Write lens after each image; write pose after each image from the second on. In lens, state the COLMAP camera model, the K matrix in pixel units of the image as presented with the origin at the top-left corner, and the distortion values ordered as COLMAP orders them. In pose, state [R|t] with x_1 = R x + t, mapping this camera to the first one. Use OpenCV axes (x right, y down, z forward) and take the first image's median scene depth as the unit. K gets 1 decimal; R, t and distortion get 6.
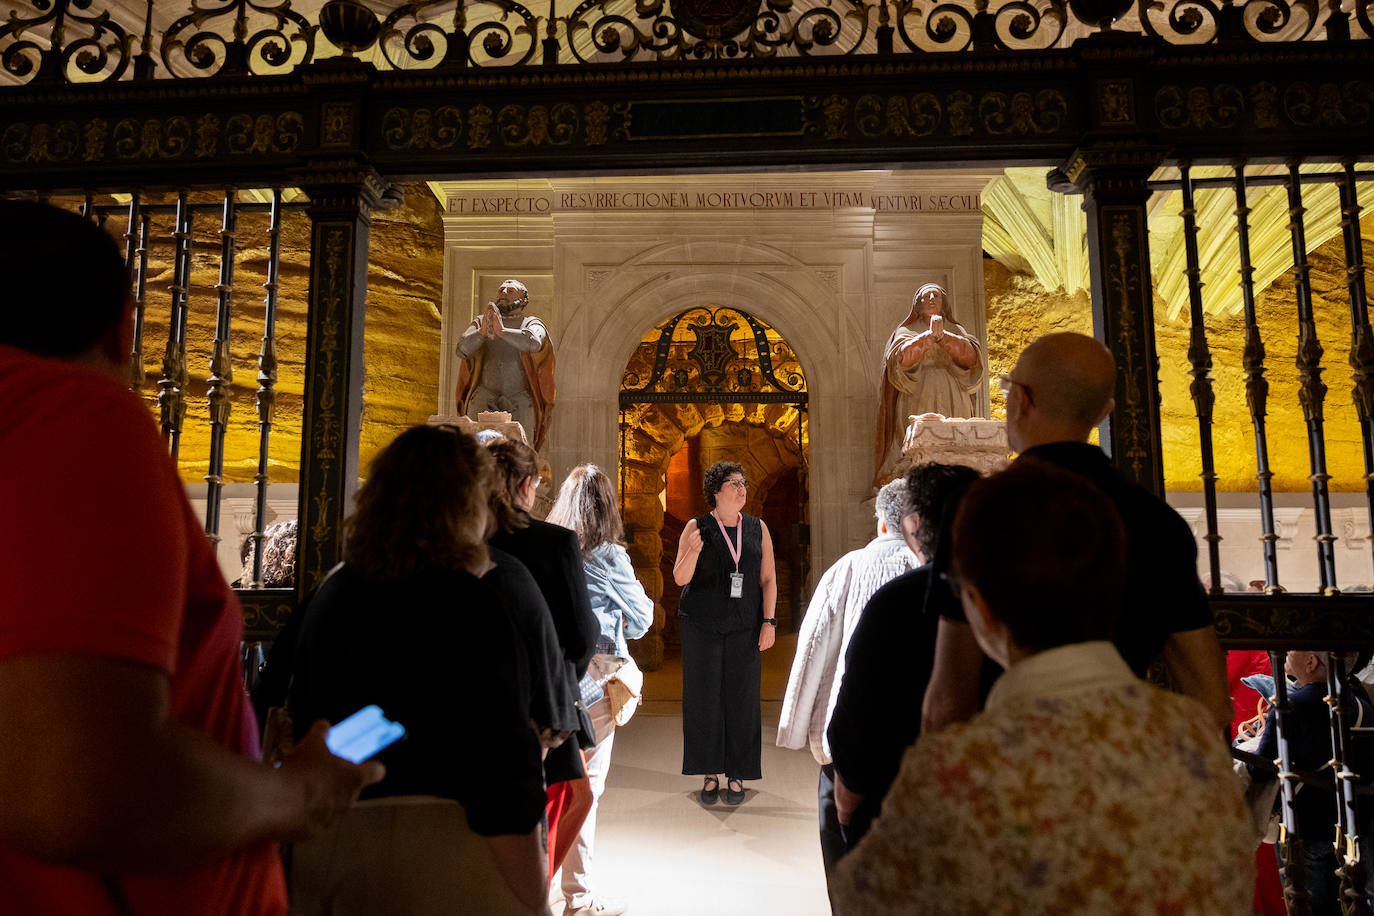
lens RADIAL K [[996.8, 0, 687.0], [0, 996.8, 458.0], [0, 0, 1]] dist [0.001258, 0.000934]
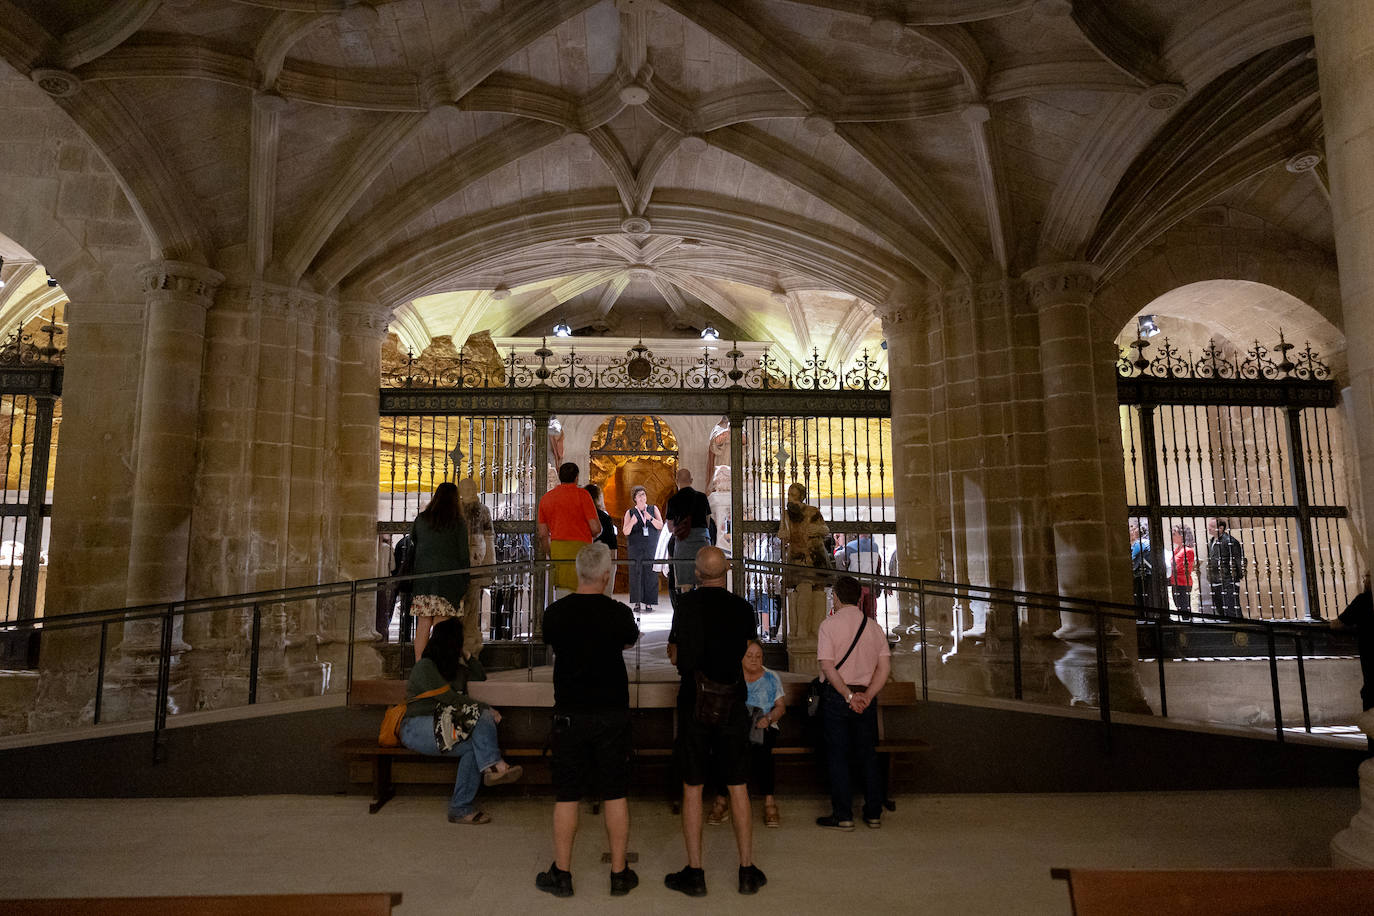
lens RADIAL K [[996.8, 0, 687.0], [0, 996.8, 458.0], [0, 0, 1]] dist [0.001258, 0.000934]
pose [[0.995918, 0.001944, 0.090245, -0.082211], [-0.000917, 0.999934, -0.011424, -0.041356], [-0.090261, 0.011295, 0.995854, -1.747013]]
